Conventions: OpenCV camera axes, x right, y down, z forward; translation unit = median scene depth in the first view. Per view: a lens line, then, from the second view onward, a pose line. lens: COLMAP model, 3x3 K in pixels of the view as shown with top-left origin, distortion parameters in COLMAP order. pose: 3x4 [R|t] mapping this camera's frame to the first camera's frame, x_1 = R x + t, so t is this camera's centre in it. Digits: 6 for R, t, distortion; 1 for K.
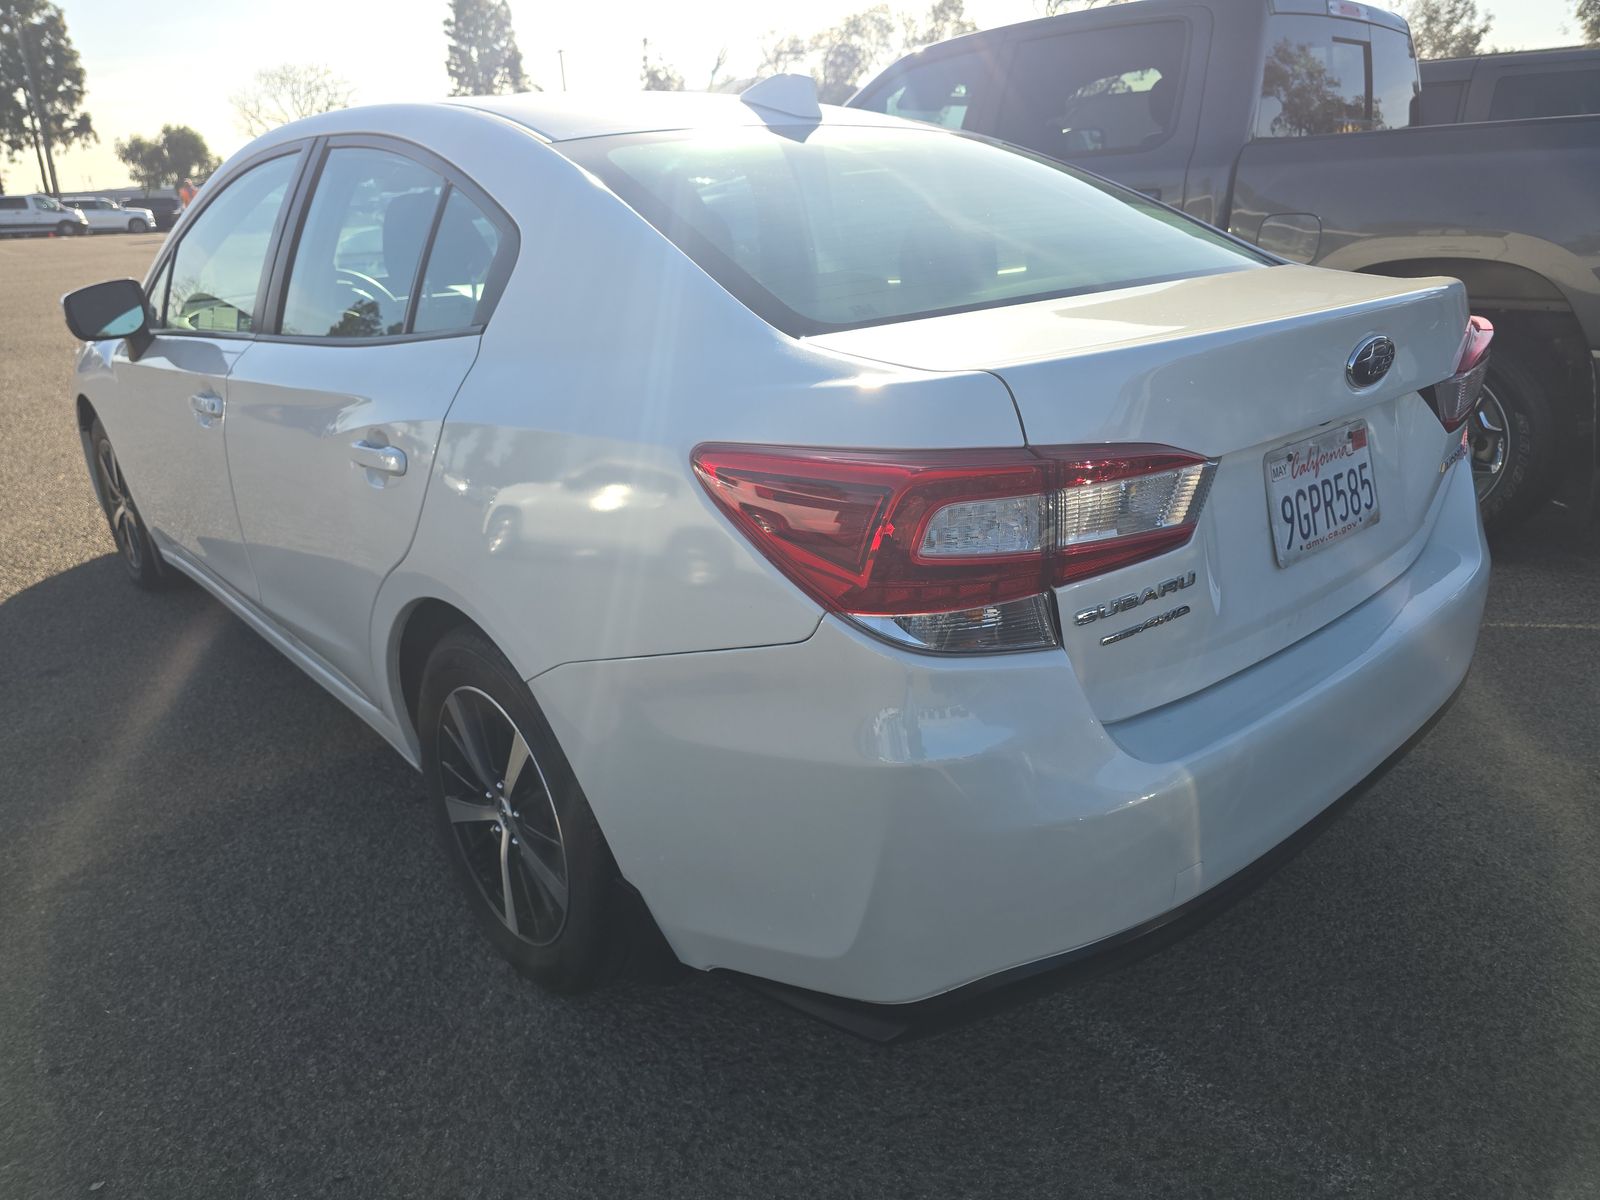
lens RADIAL K [[1079.3, 0, 792.9], [0, 1079.3, 594.9], [0, 0, 1]] dist [0.046027, -0.047420]
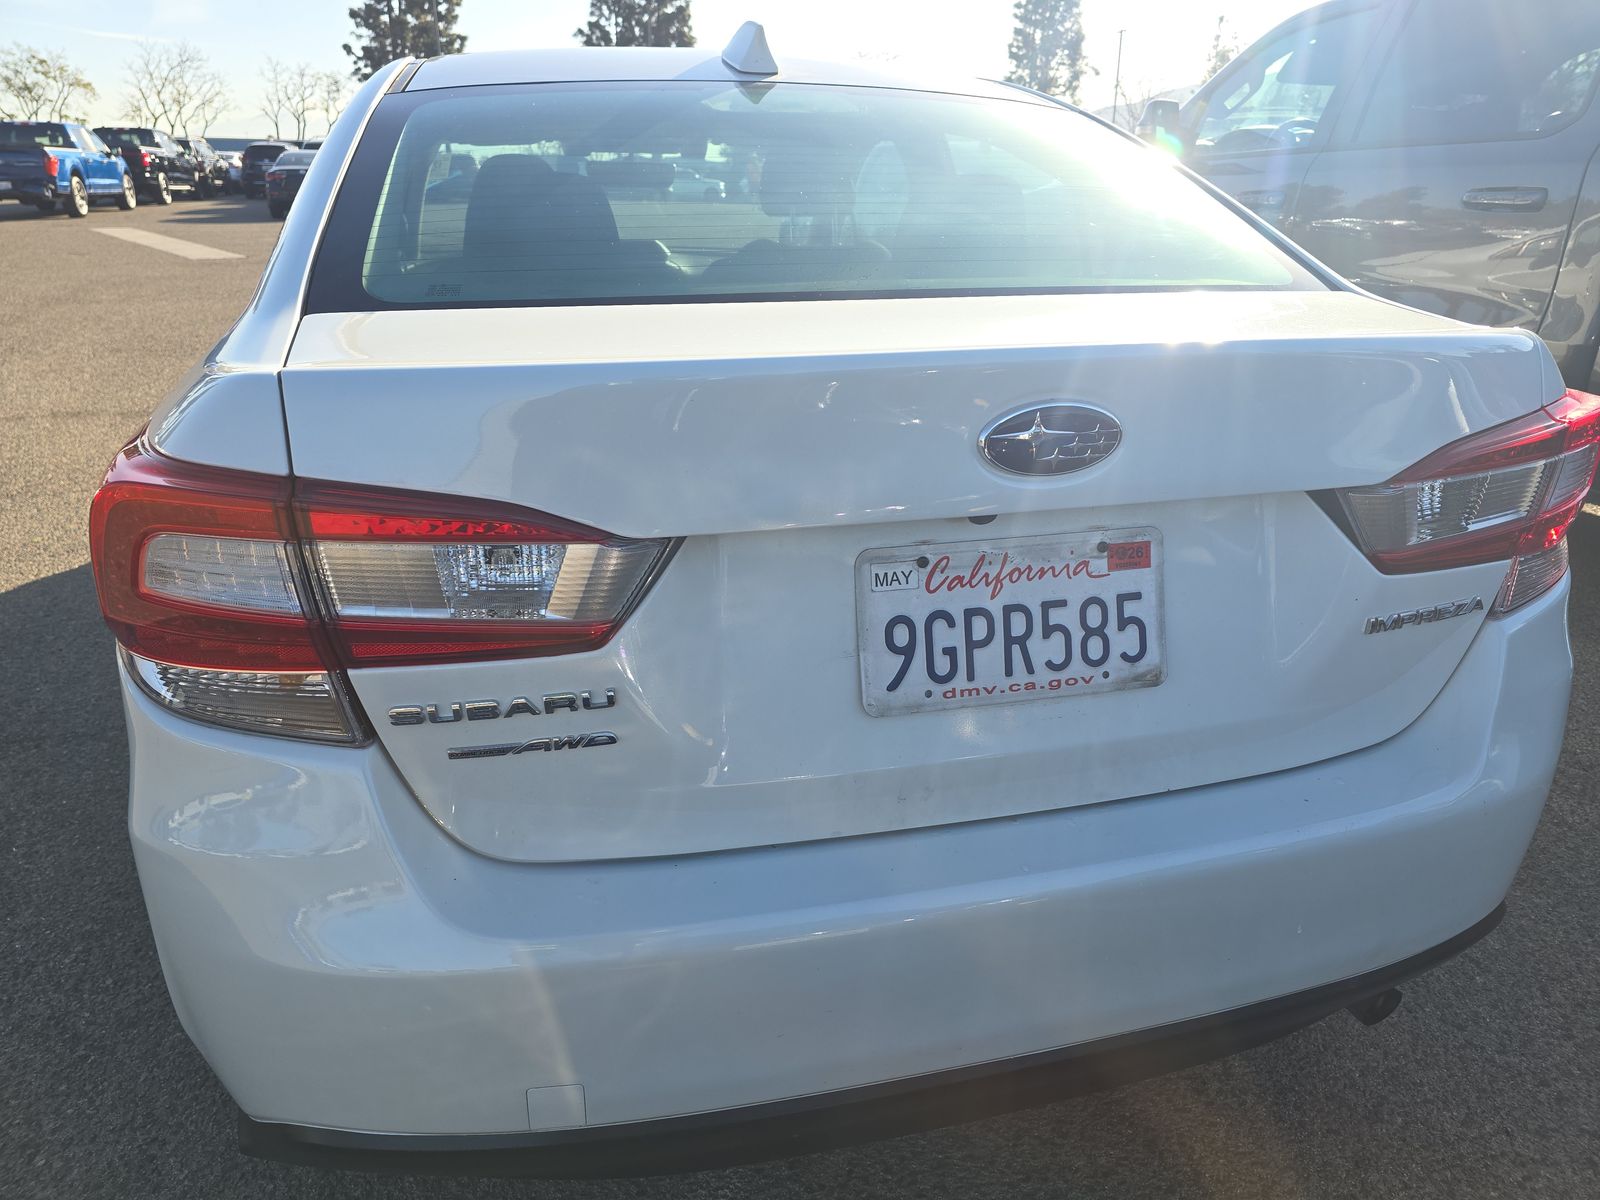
lens RADIAL K [[1079.3, 0, 792.9], [0, 1079.3, 594.9], [0, 0, 1]] dist [0.046027, -0.047420]
pose [[0.894222, 0.194965, -0.402933, 0.595878], [-0.189740, 0.980387, 0.053288, -0.113753], [0.405420, 0.028802, 0.913677, 0.316043]]
